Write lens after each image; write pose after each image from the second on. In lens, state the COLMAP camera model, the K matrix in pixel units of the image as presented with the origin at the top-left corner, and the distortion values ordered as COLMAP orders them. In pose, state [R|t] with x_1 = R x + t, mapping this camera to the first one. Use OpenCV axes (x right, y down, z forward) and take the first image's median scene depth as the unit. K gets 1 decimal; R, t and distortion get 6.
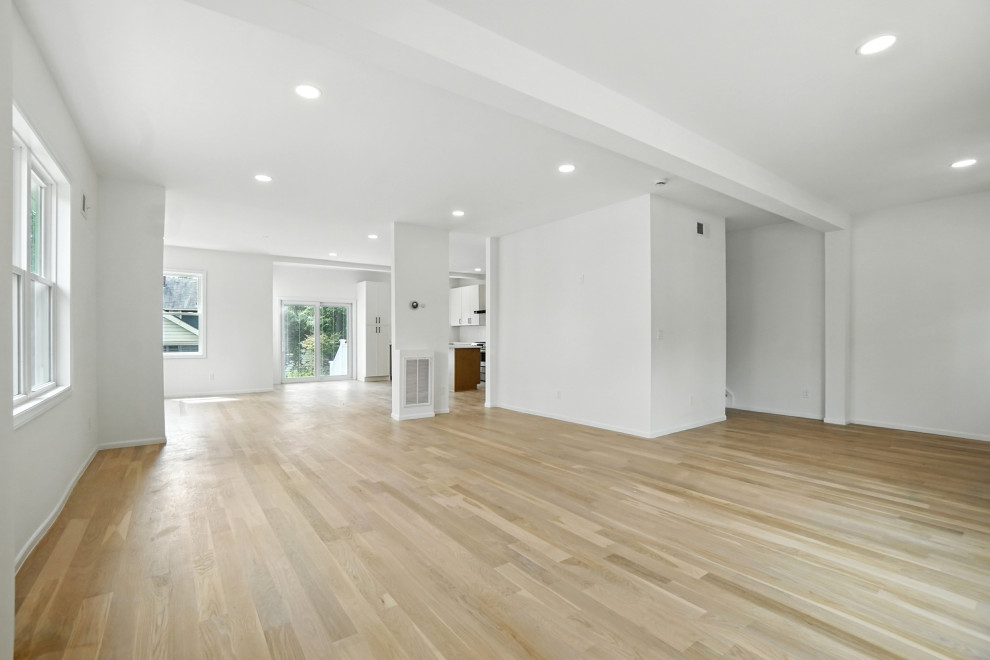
lens RADIAL K [[440.3, 0, 488.8], [0, 440.3, 329.8], [0, 0, 1]] dist [-0.062100, 0.020544]
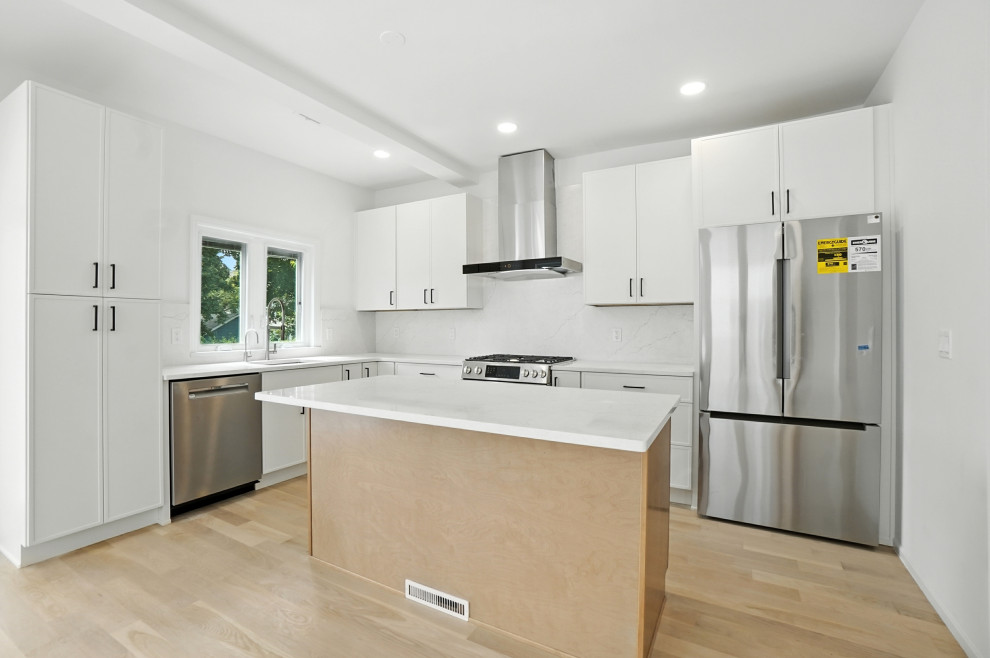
lens RADIAL K [[449.6, 0, 484.8], [0, 449.6, 325.8], [0, 0, 1]] dist [-0.067190, 0.025368]
pose [[0.918336, -0.001382, 0.395798, -0.152655], [-0.002073, 0.999963, 0.008300, 0.001333], [-0.395795, -0.008442, 0.918300, 0.680182]]
